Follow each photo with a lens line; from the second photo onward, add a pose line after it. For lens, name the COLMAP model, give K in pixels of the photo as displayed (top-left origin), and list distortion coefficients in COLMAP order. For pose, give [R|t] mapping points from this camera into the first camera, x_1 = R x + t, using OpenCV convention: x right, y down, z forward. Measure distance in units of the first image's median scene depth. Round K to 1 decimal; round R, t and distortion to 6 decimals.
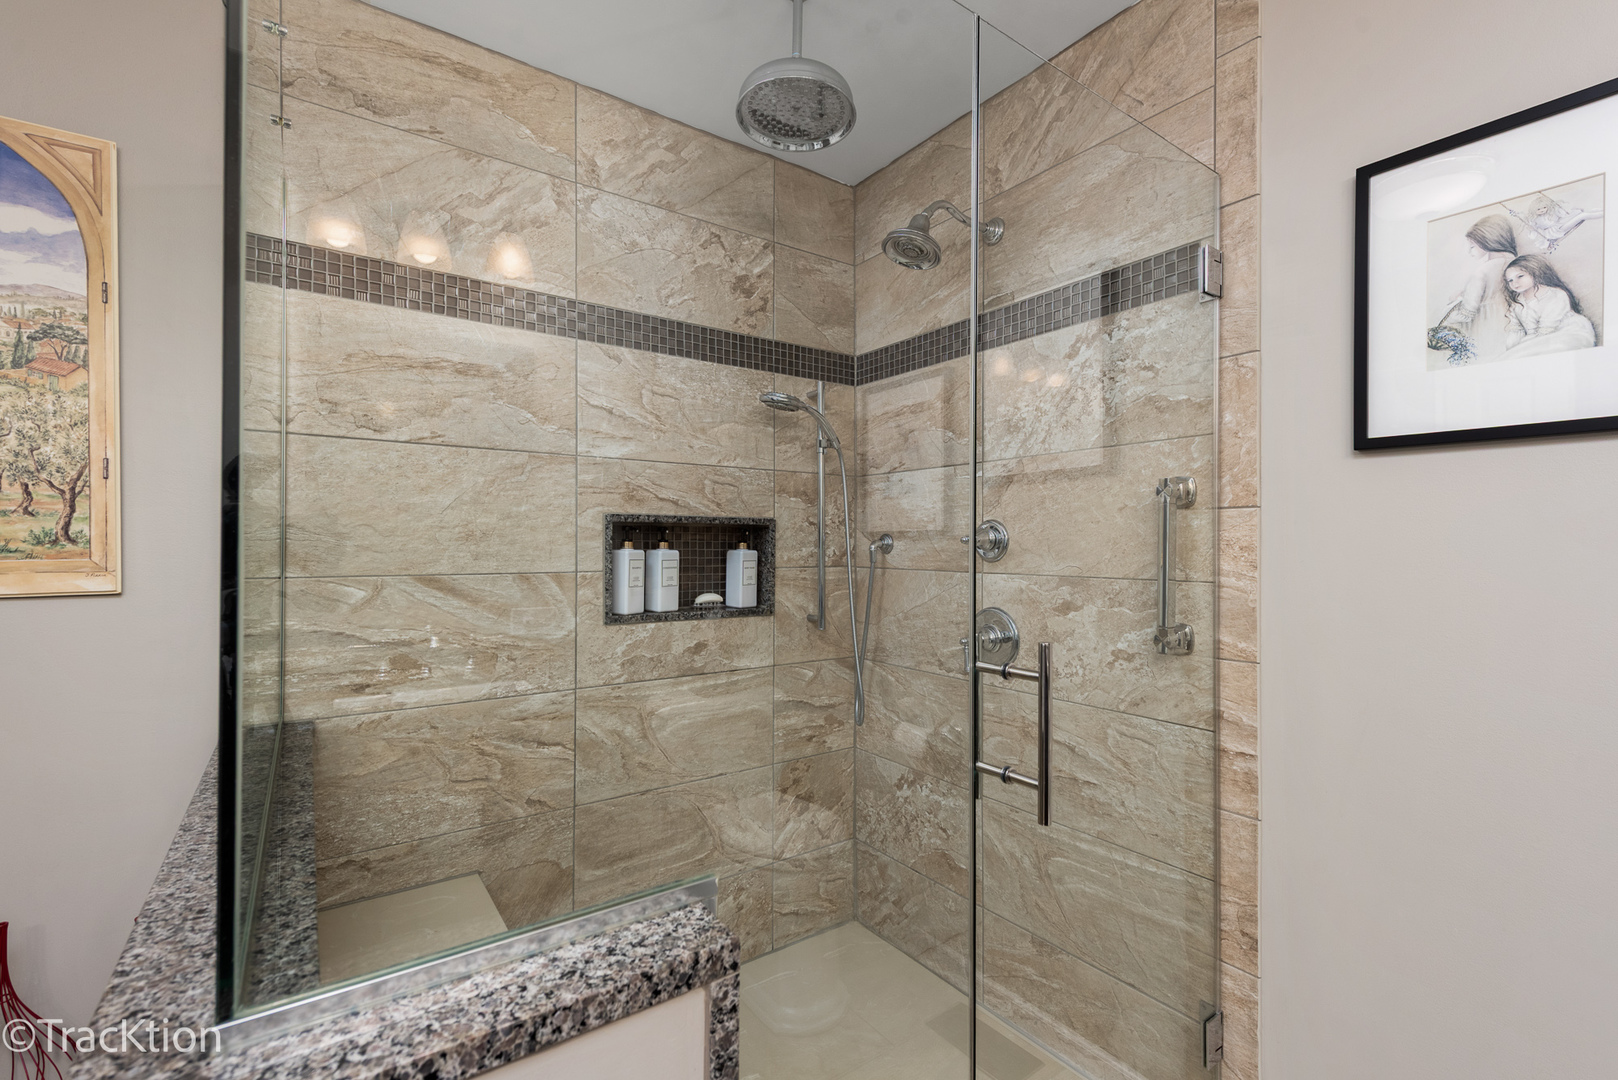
lens RADIAL K [[708.1, 0, 813.9], [0, 708.1, 544.8], [0, 0, 1]] dist [0.009662, -0.000764]
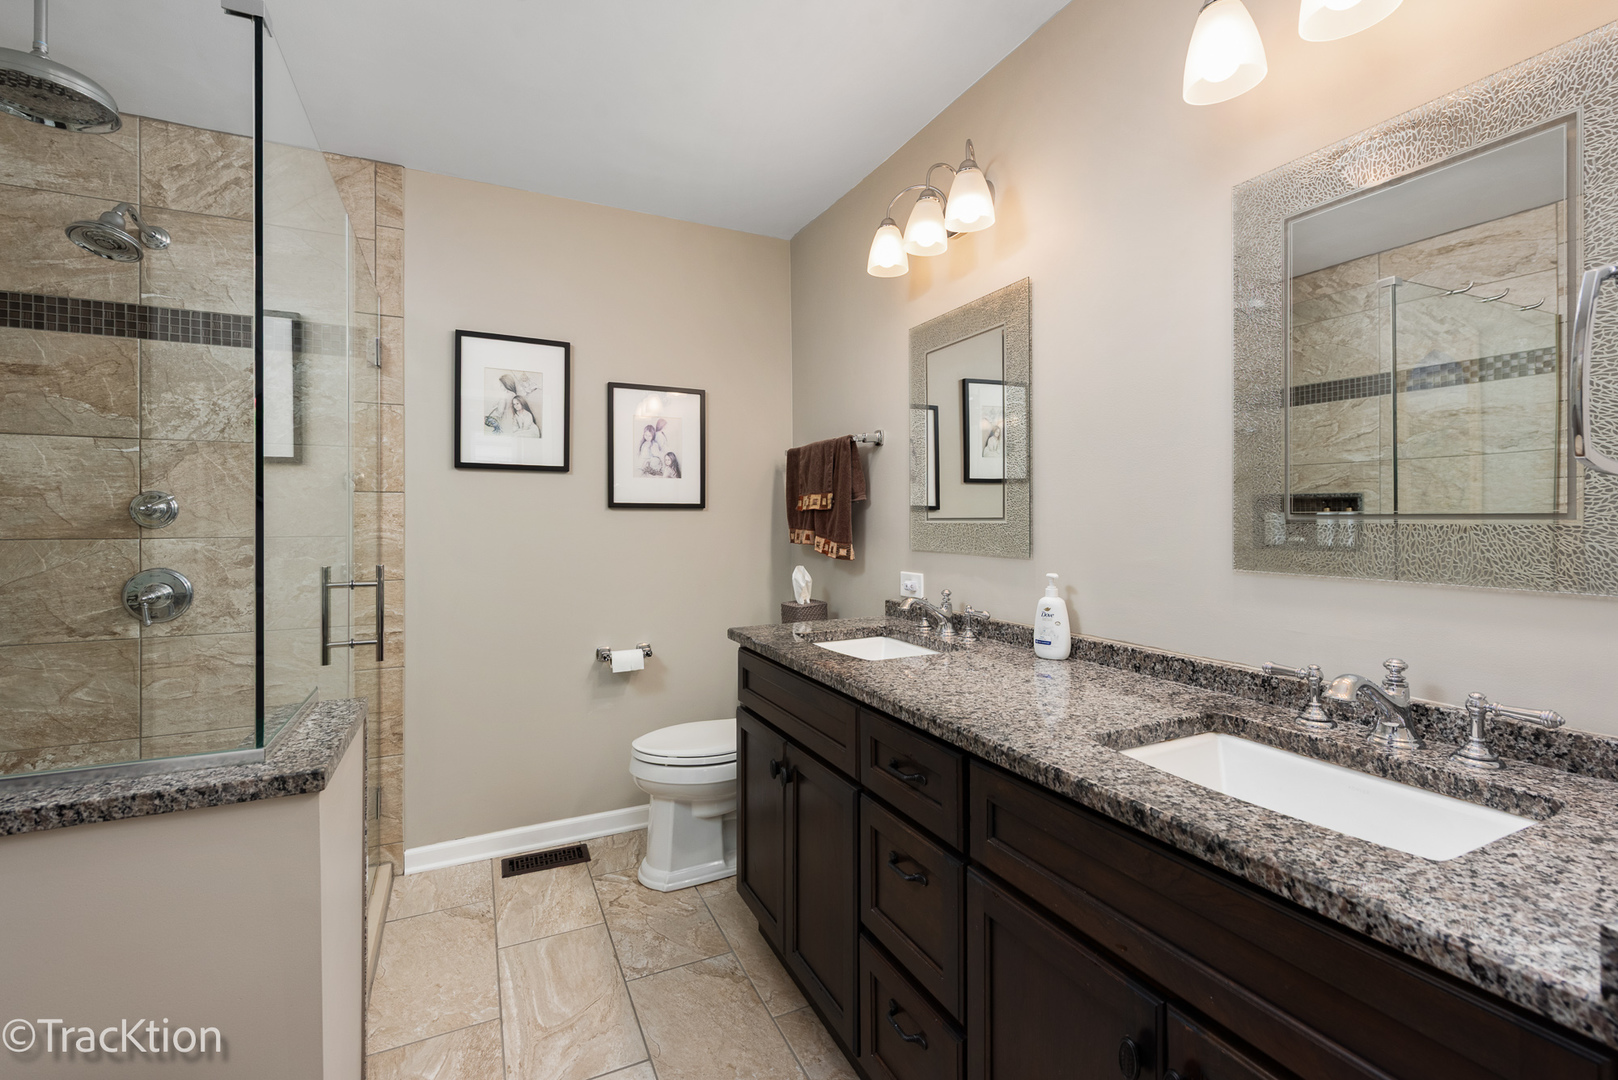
lens RADIAL K [[717.0, 0, 815.3], [0, 717.0, 506.6], [0, 0, 1]] dist [0.019992, -0.009693]
pose [[0.188953, 0.007990, 0.981954, -0.947300], [-0.002759, 0.999967, -0.007606, -0.006807], [-0.981982, -0.001272, 0.188969, -0.355404]]
